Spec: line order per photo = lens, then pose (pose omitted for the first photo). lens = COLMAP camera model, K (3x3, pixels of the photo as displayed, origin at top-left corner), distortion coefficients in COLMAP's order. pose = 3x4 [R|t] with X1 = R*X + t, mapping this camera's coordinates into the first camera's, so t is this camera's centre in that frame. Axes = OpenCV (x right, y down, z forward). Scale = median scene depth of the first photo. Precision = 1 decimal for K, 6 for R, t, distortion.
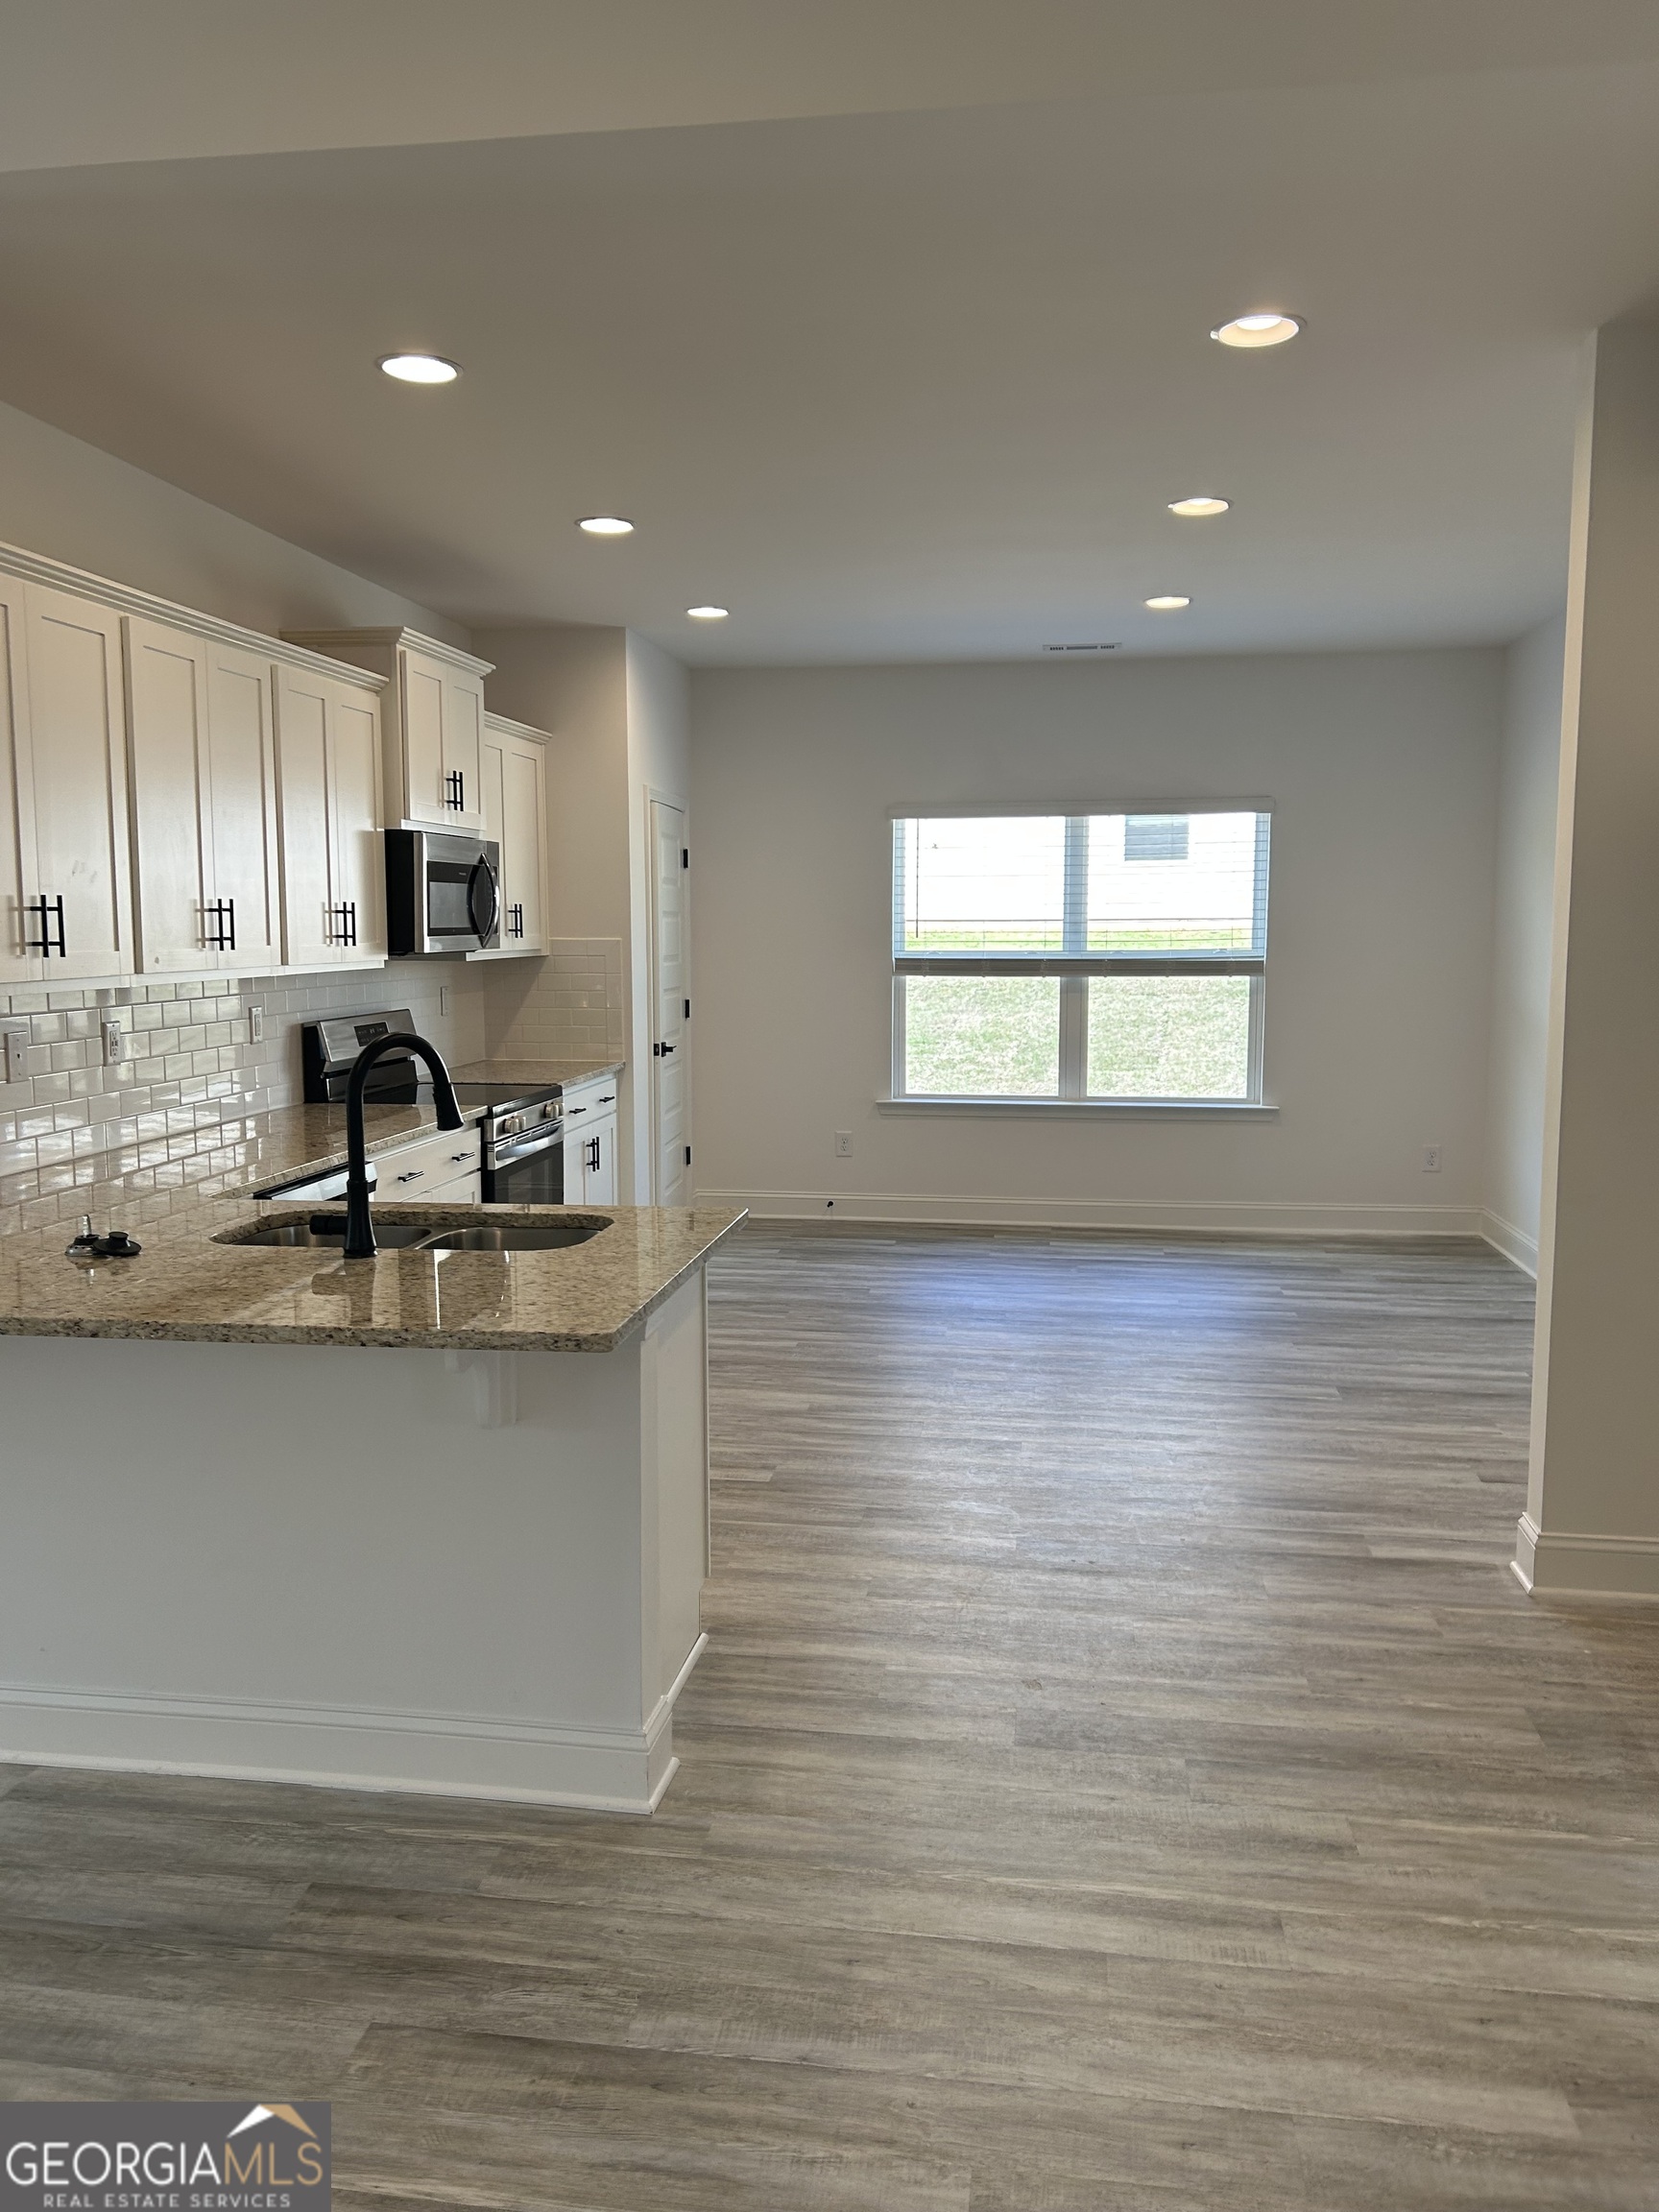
lens RADIAL K [[1632.8, 0, 830.9], [0, 1632.8, 1082.7], [0, 0, 1]] dist [0.060743, -0.050644]
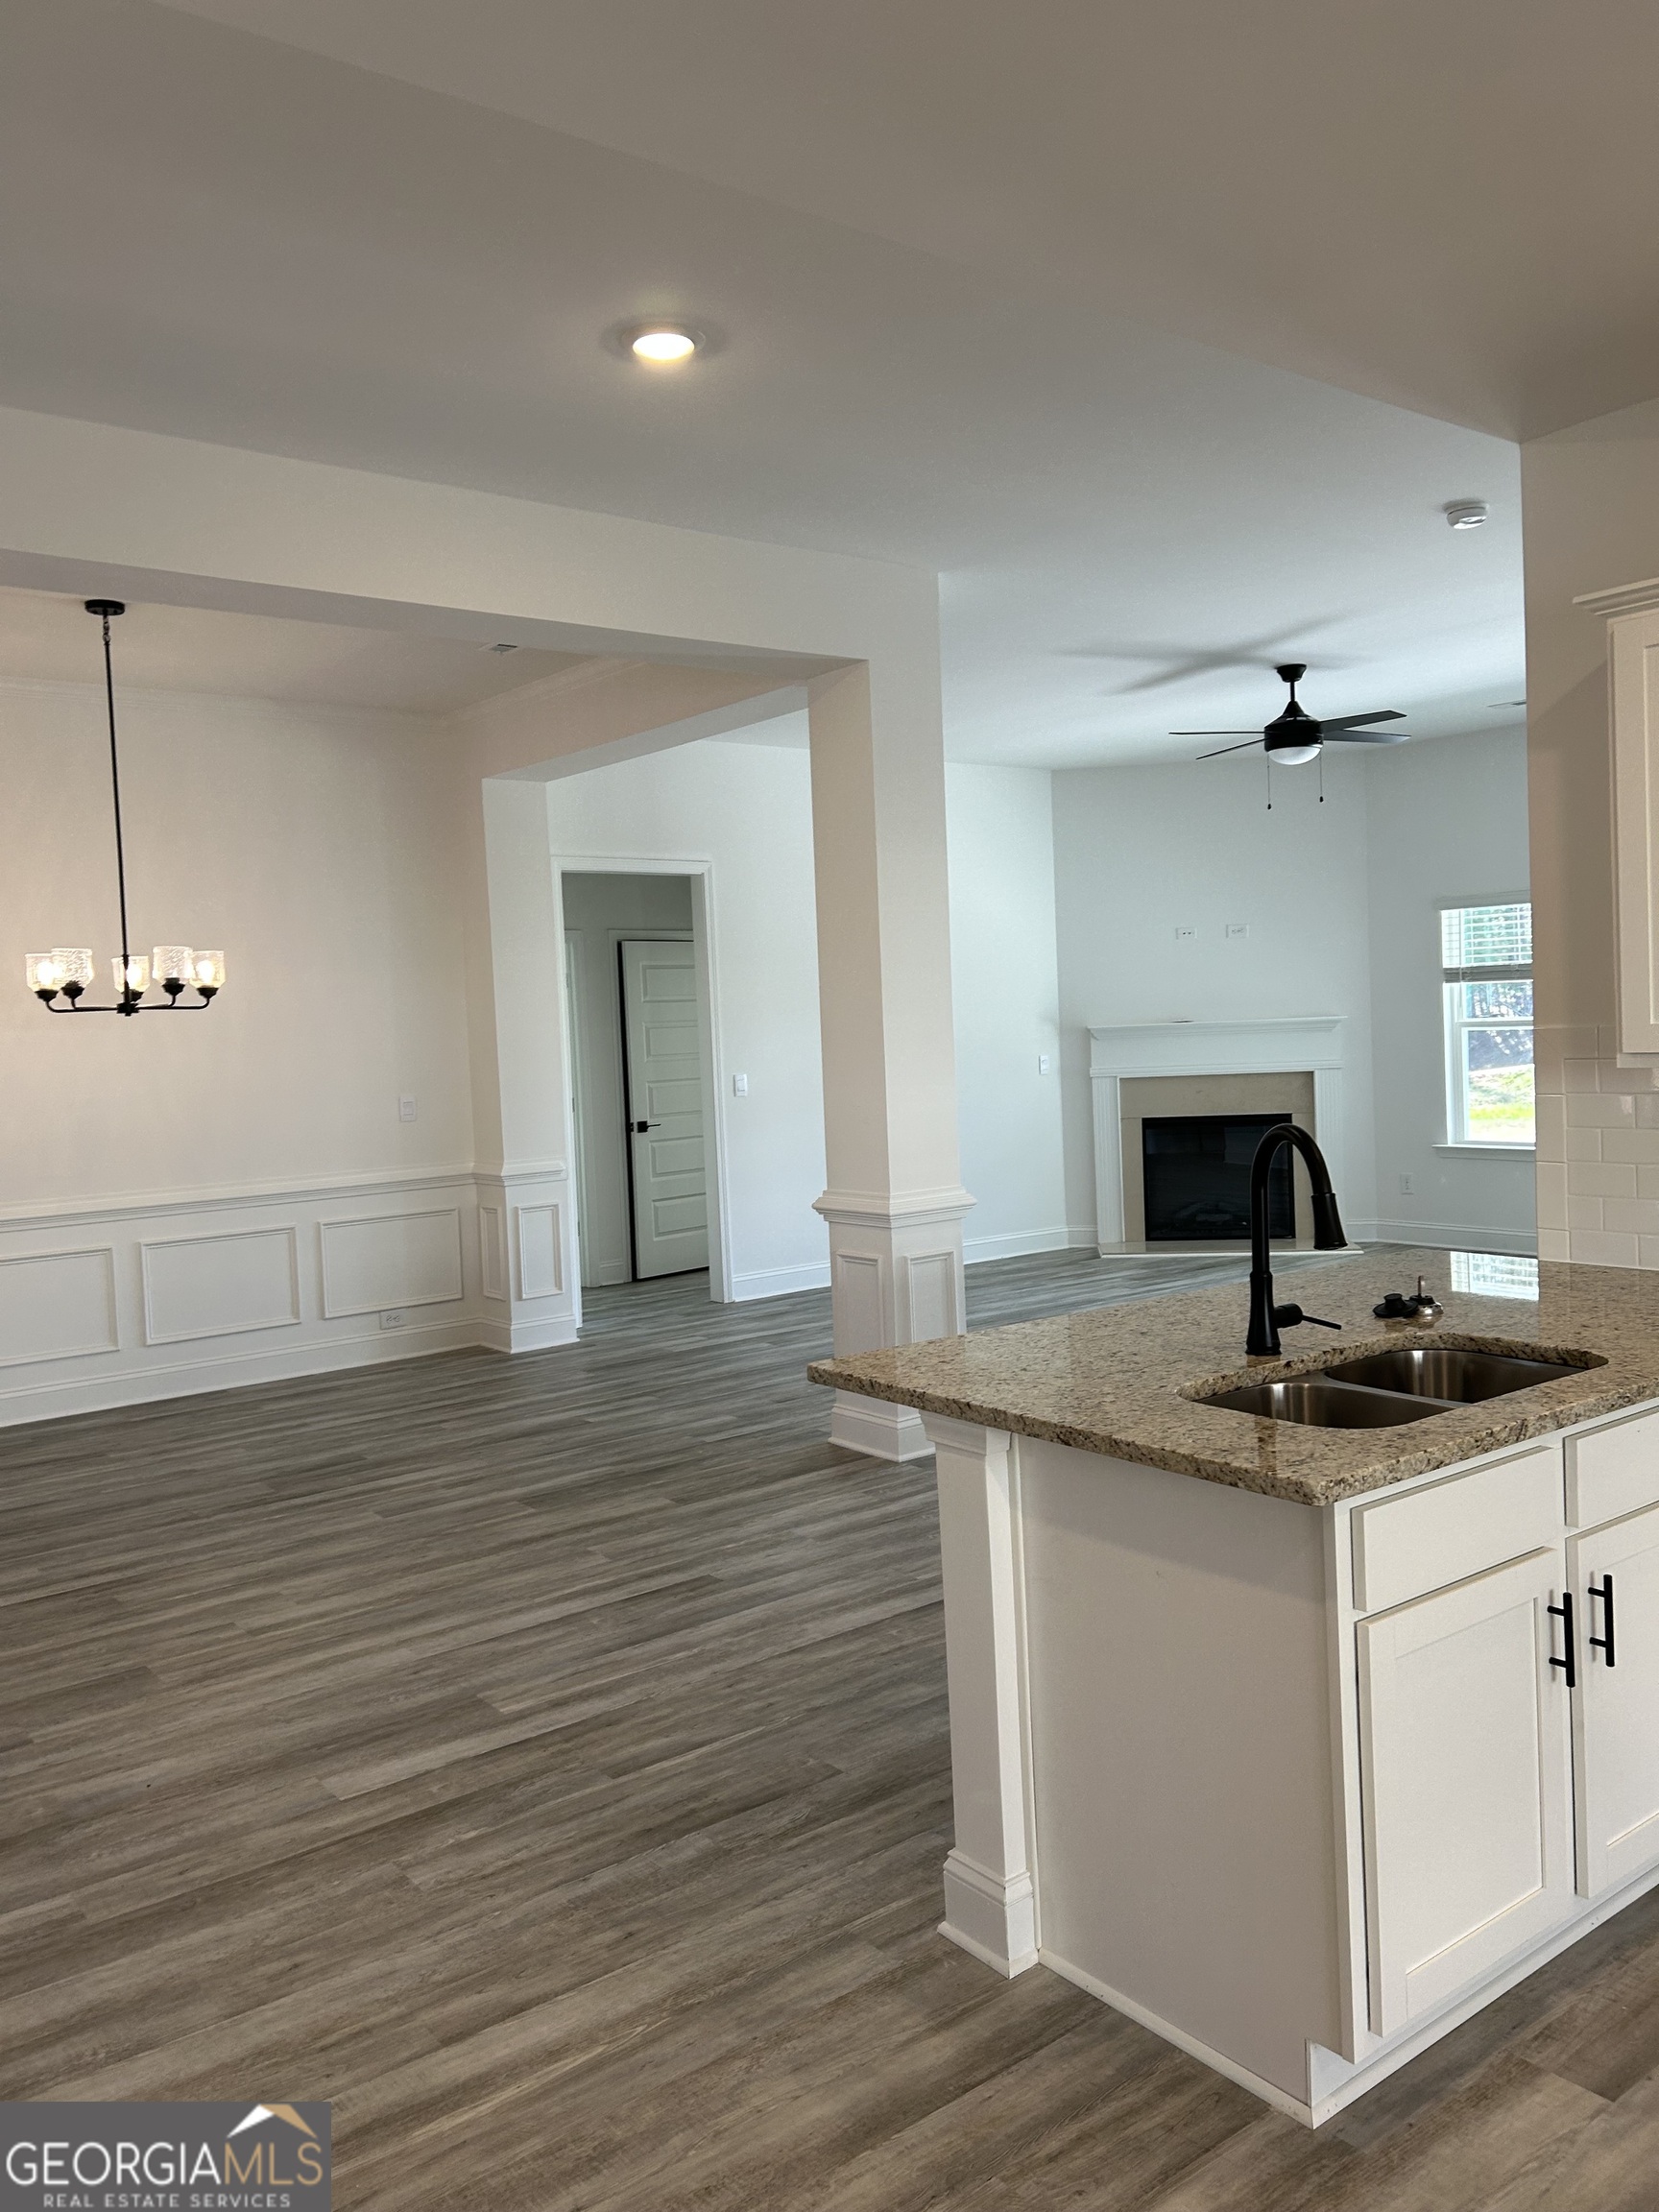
lens RADIAL K [[1680.6, 0, 829.5], [0, 1680.6, 1106.0], [0, 0, 1]] dist [0.054522, -0.056721]
pose [[-0.688631, 0.062921, -0.722377, 0.579647], [-0.035531, 0.992103, 0.120285, -0.145021], [0.724241, 0.108499, -0.680958, 1.462526]]
